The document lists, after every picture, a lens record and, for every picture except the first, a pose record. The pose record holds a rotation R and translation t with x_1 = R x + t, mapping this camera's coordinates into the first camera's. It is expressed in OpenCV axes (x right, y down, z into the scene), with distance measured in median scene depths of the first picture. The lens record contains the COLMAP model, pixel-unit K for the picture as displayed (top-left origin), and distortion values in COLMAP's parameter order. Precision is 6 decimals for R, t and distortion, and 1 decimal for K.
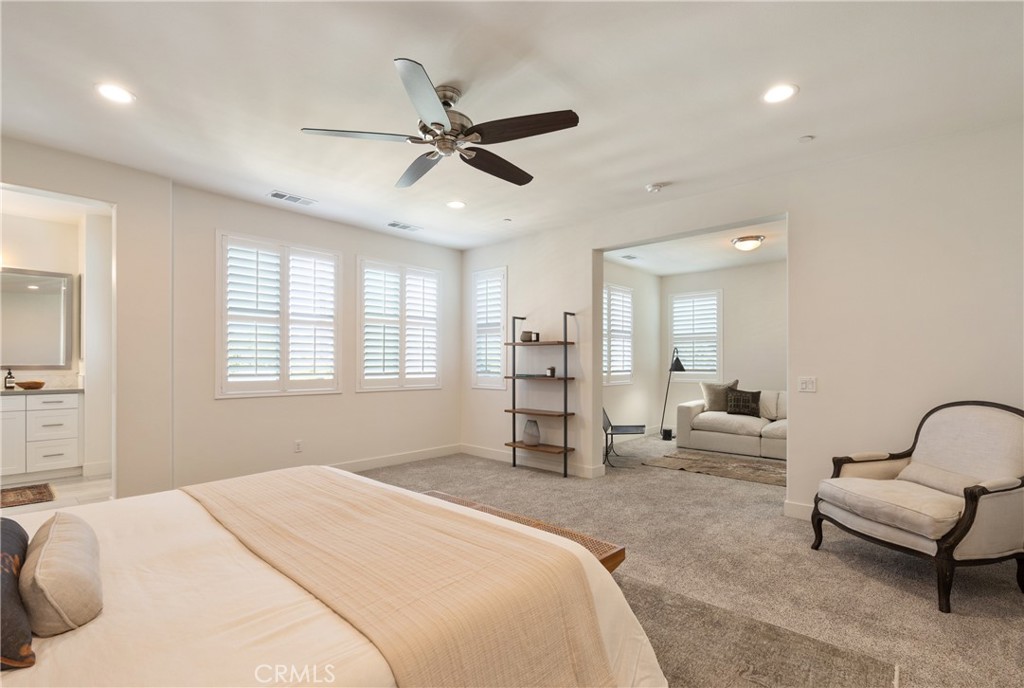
lens RADIAL K [[471.9, 0, 510.6], [0, 471.9, 363.4], [0, 0, 1]] dist [-0.002379, -0.000394]
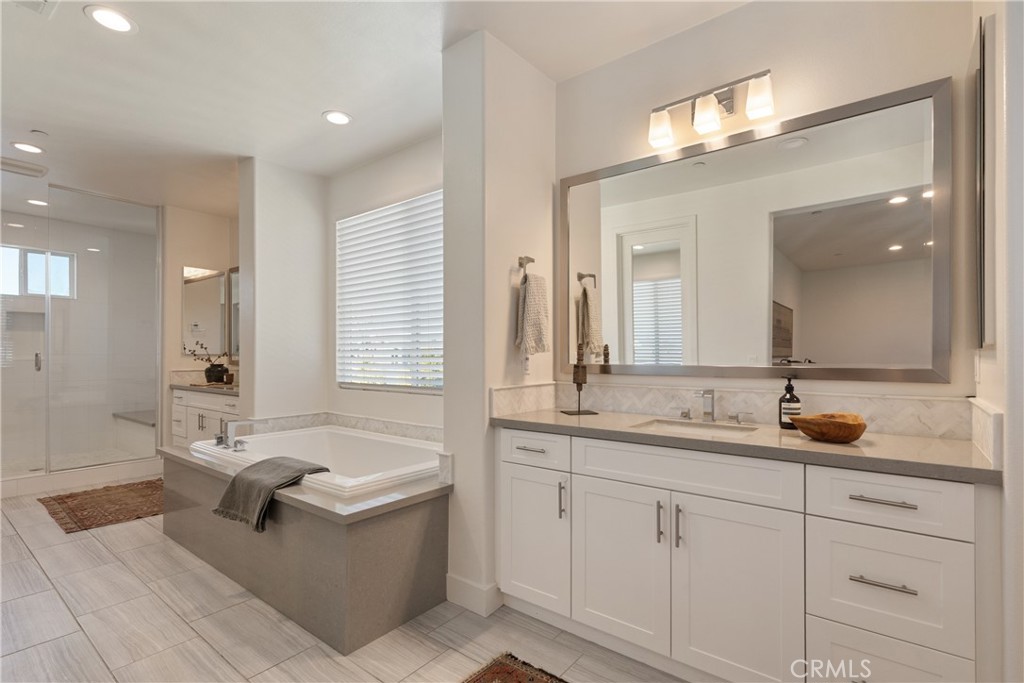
lens RADIAL K [[480.5, 0, 512.0], [0, 480.5, 341.5], [0, 0, 1]] dist [-0.000207, -0.000186]
pose [[0.071763, -0.031677, -0.996919, -1.107941], [-0.004111, 0.999478, -0.032054, -0.005806], [0.997413, 0.006399, 0.071595, 1.198930]]
